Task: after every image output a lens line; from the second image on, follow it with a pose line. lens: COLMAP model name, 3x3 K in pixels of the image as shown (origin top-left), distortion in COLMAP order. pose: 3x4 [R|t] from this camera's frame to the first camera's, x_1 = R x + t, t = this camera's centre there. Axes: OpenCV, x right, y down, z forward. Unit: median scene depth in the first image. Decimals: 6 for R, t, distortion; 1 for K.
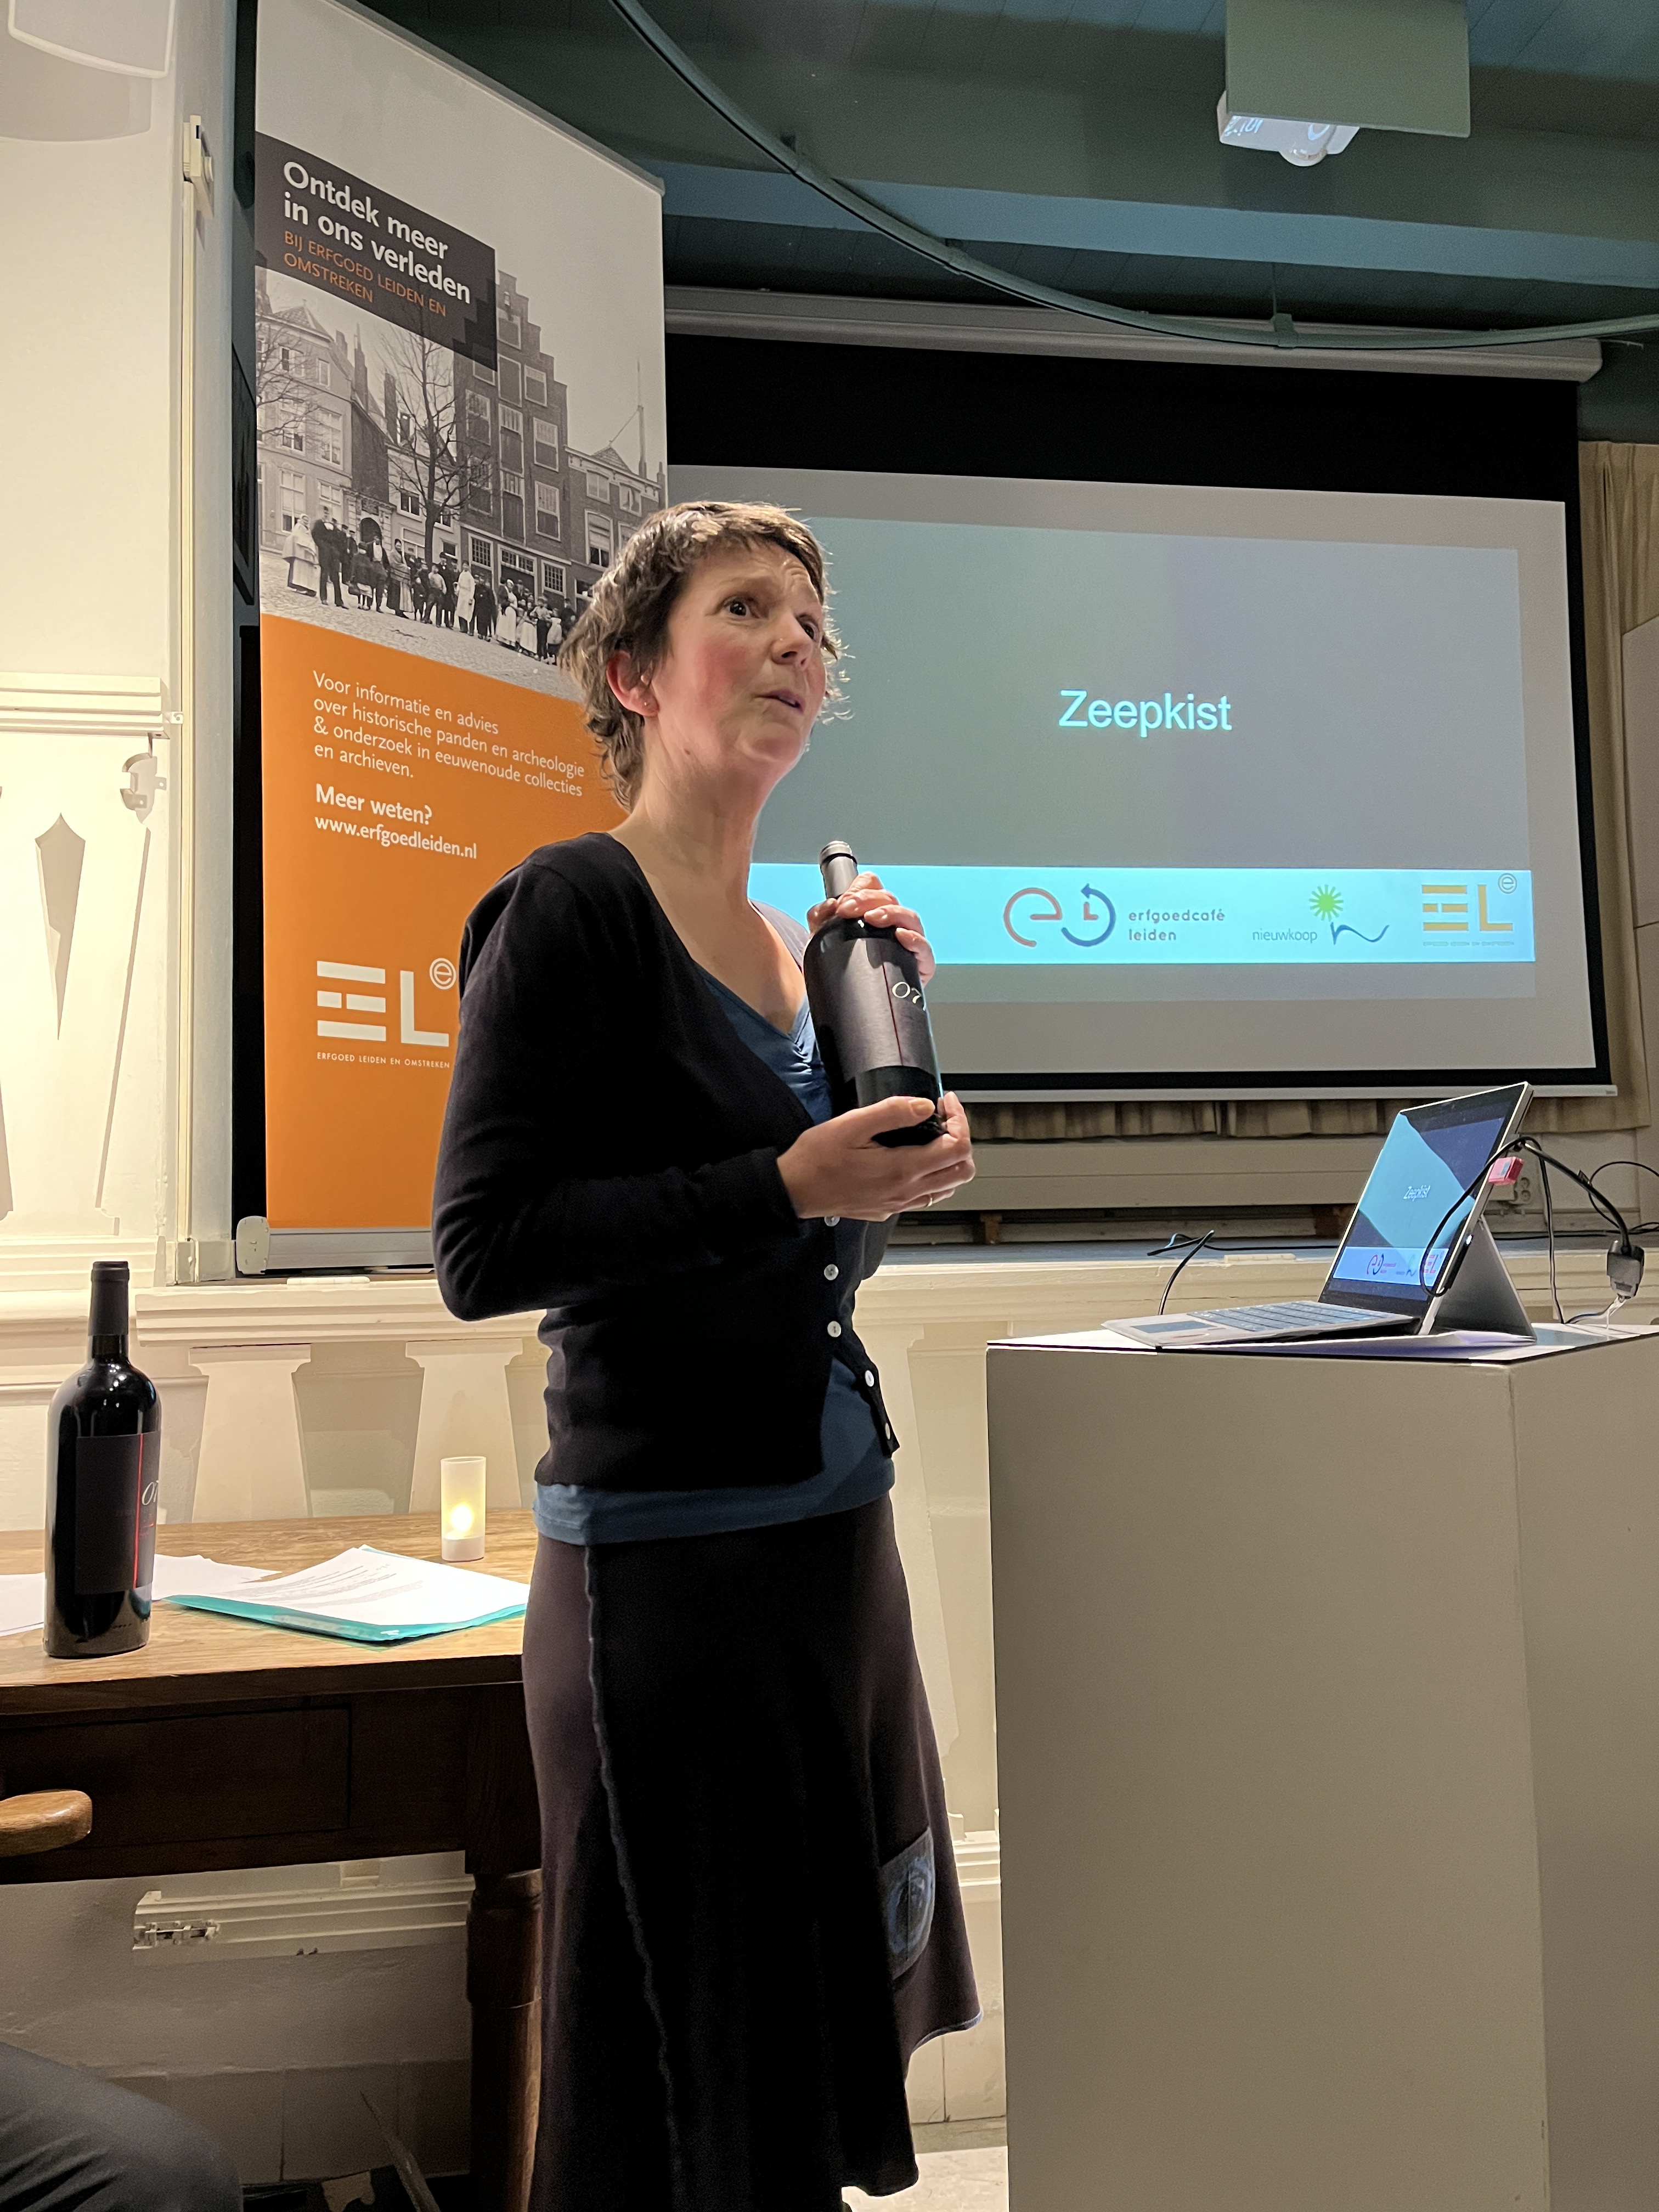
lens RADIAL K [[1678.3, 0, 841.1], [0, 1678.3, 1102.7], [0, 0, 1]] dist [0.031084, 0.006189]
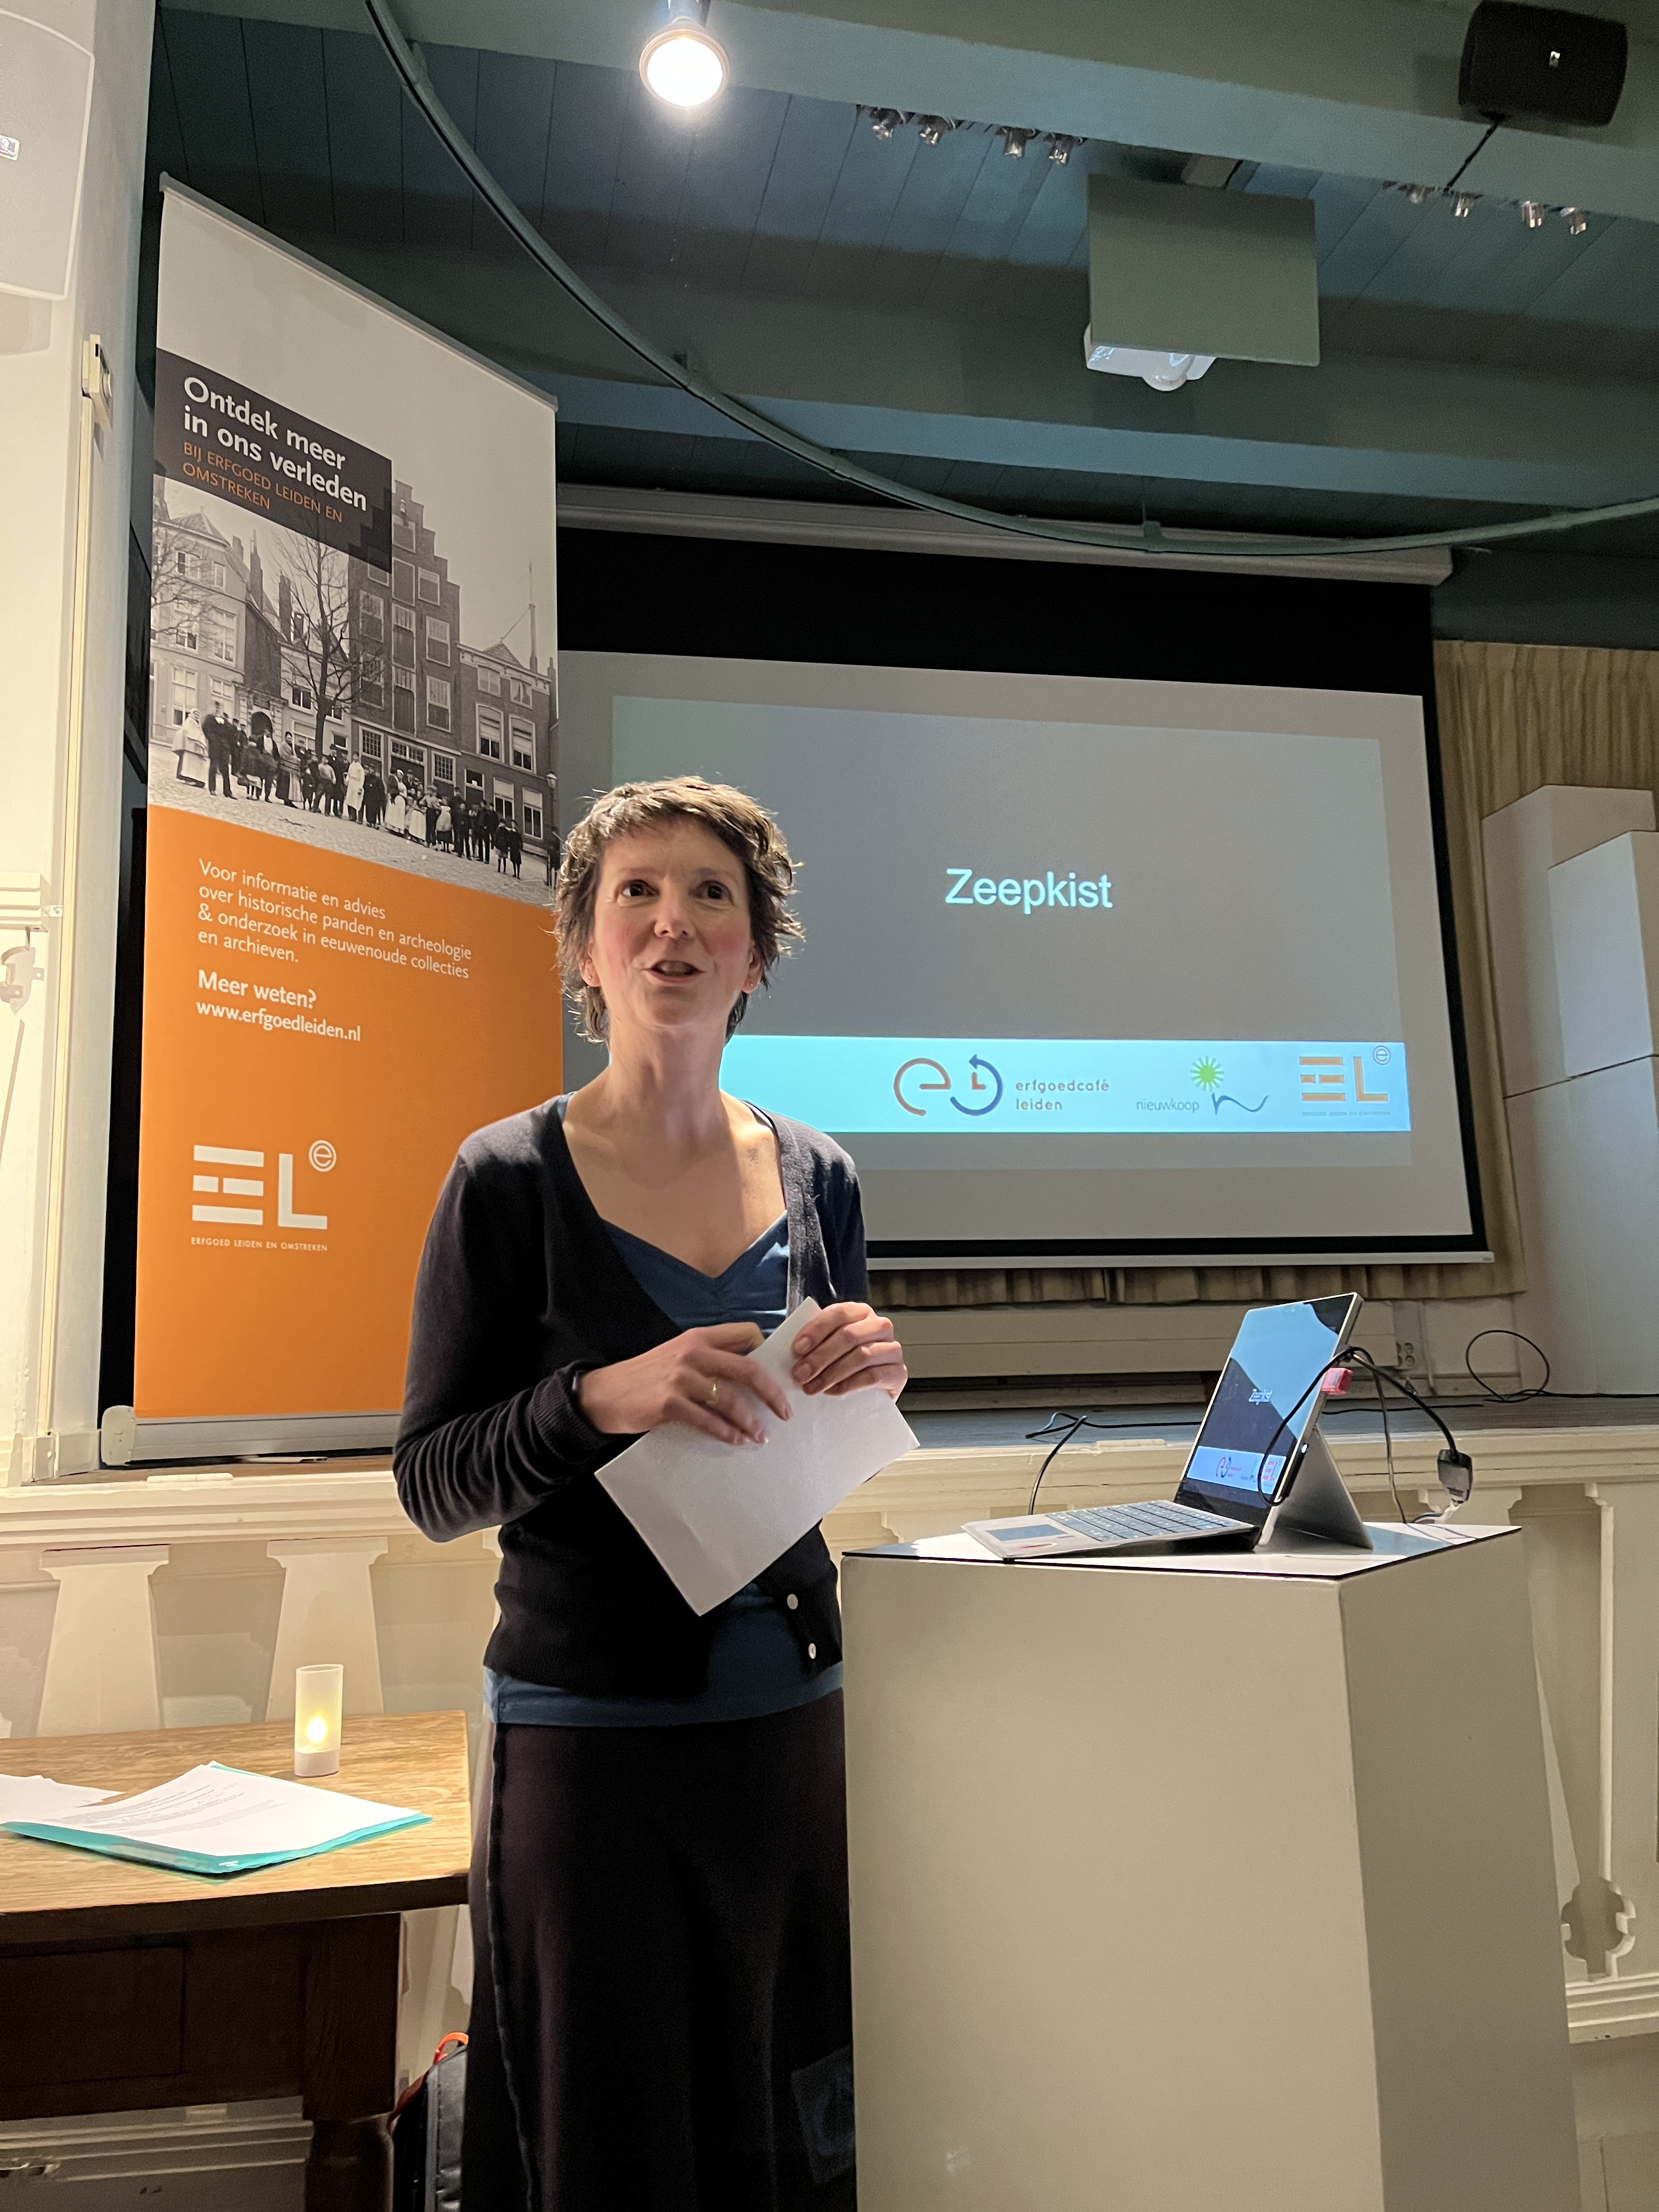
lens RADIAL K [[1677.2, 0, 818.9], [0, 1677.2, 1111.1], [0, 0, 1]] dist [0.044536, -0.045450]
pose [[0.999071, 0.000254, 0.043093, 0.014279], [0.003469, 0.996263, -0.086307, -0.015457], [-0.042954, 0.086377, 0.995336, -0.010956]]
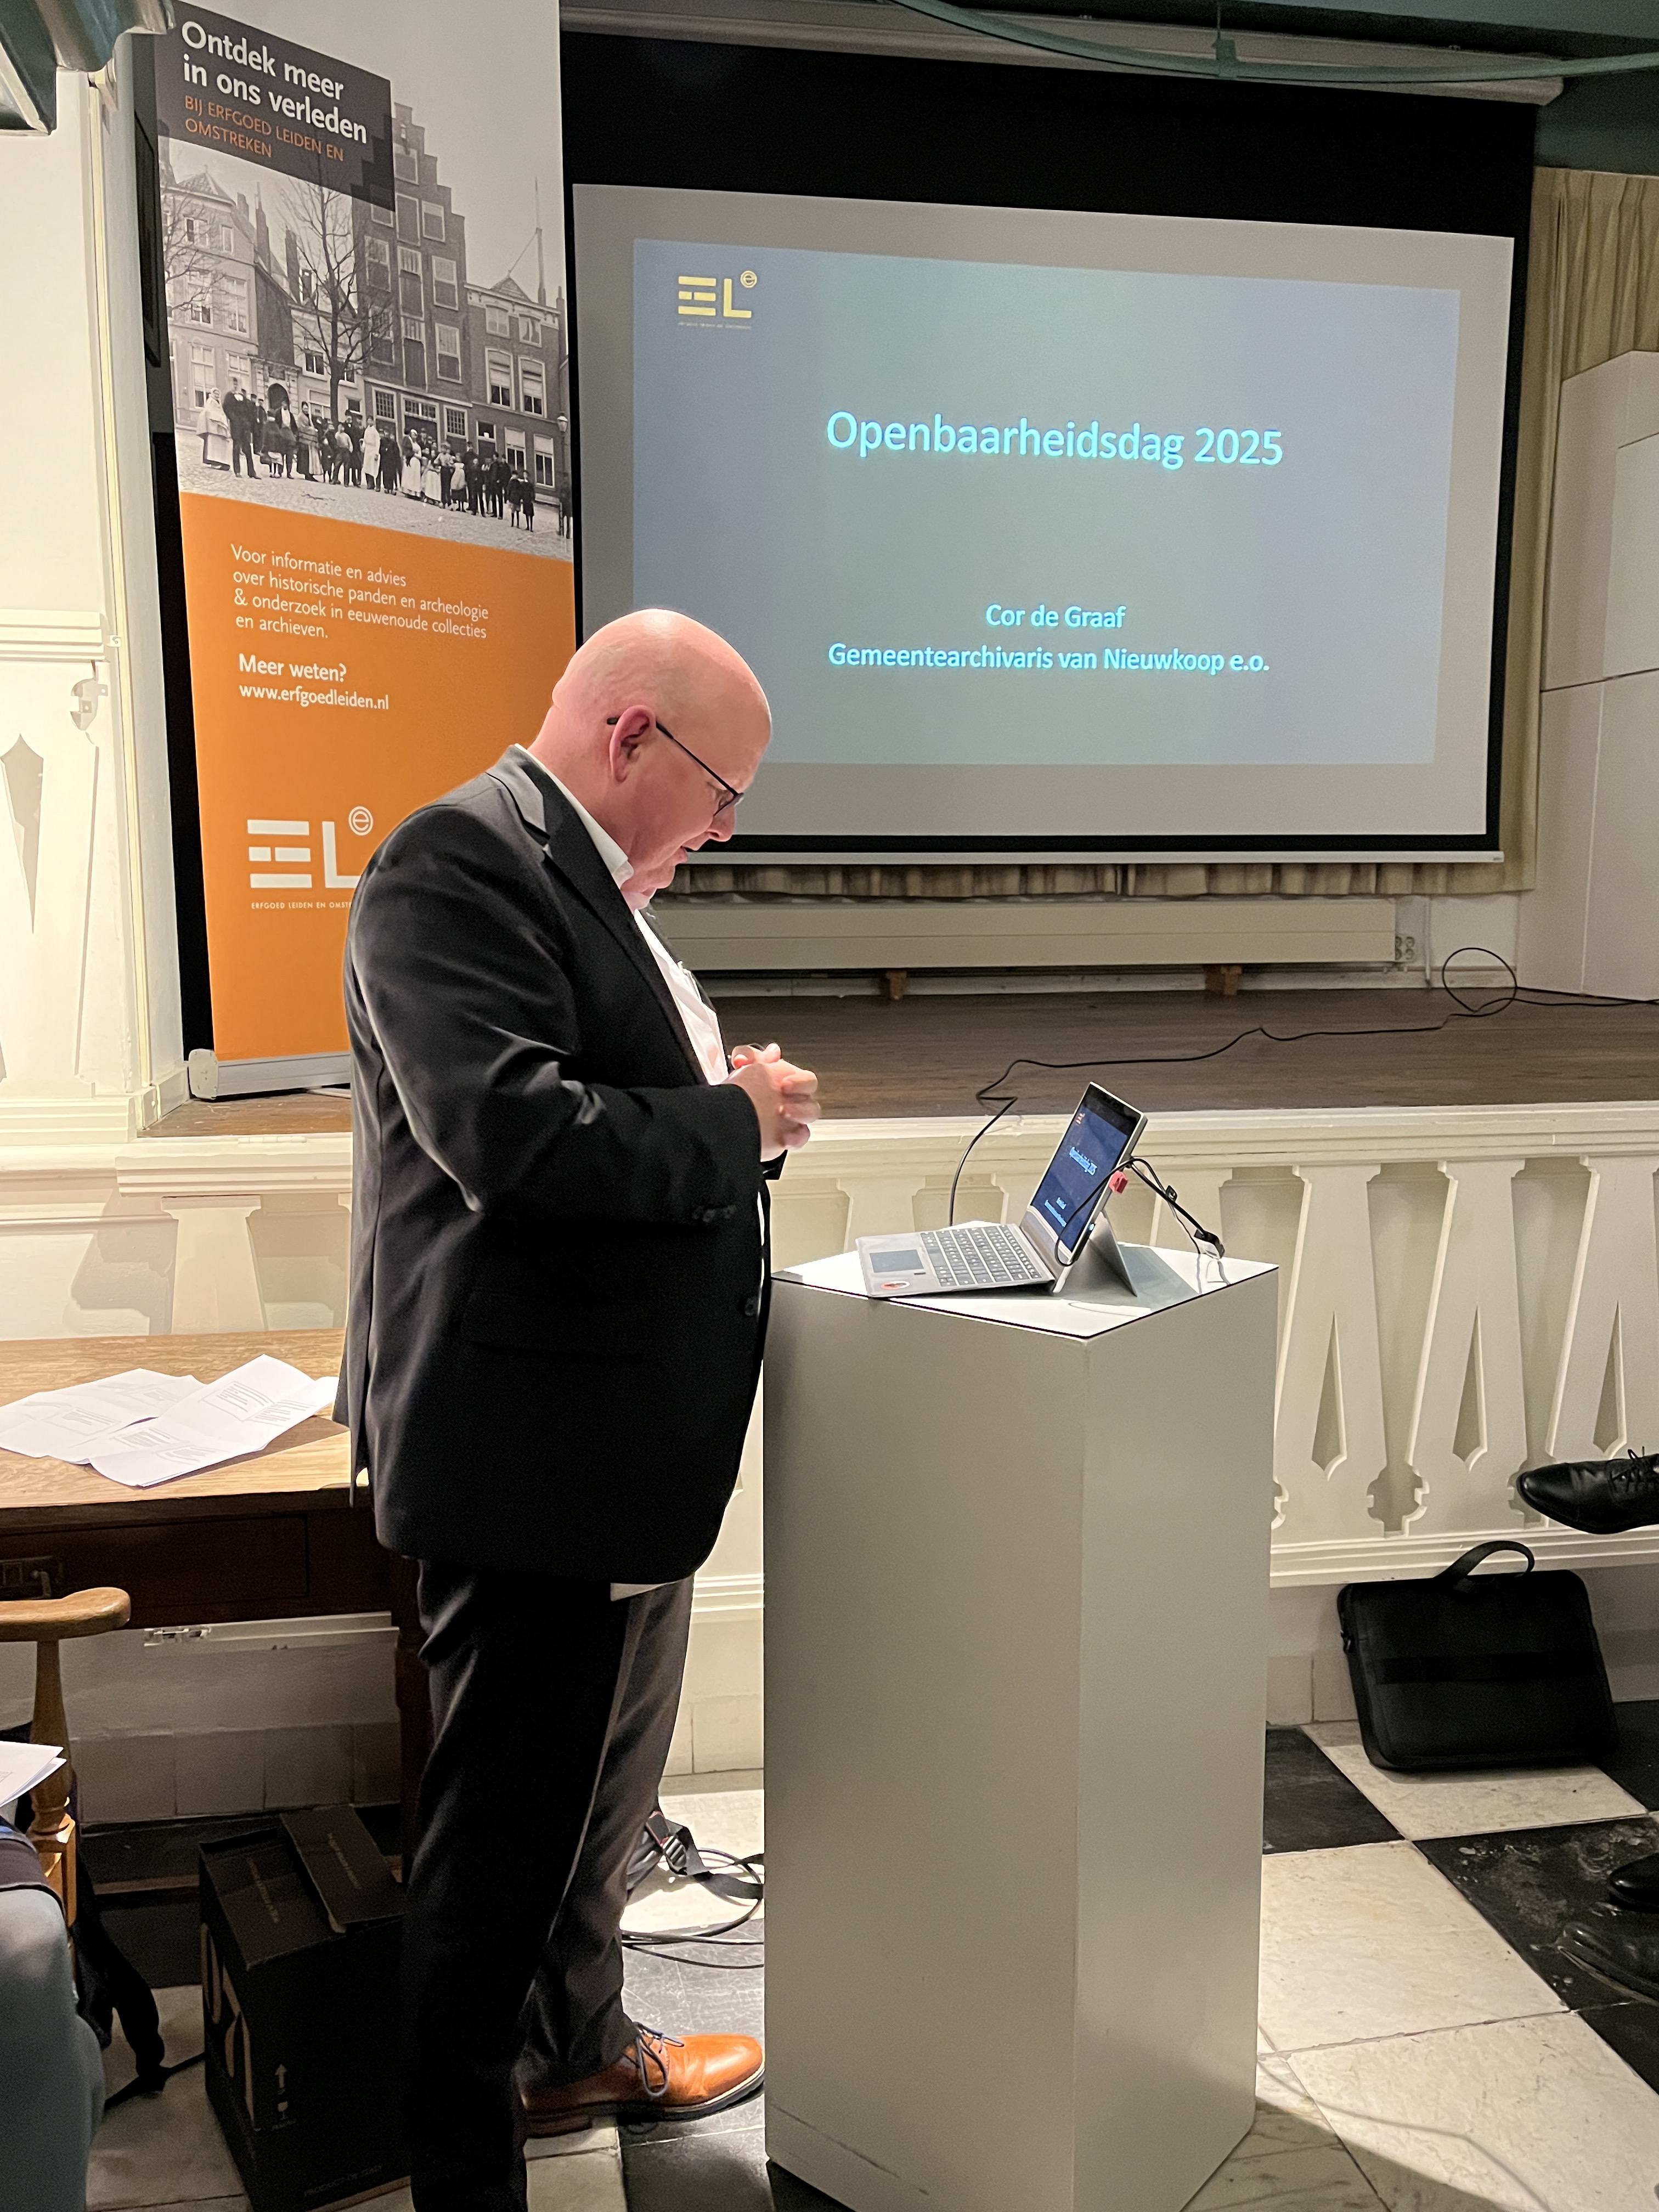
lens RADIAL K [[1764.3, 0, 829.8], [0, 1764.3, 1091.0], [0, 0, 1]] dist [0.085243, -0.107999]
pose [[0.999707, 0.017517, 0.016725, 0.053969], [-0.020466, 0.980260, 0.196649, -0.136353], [-0.012950, -0.196934, 0.980331, -0.183377]]
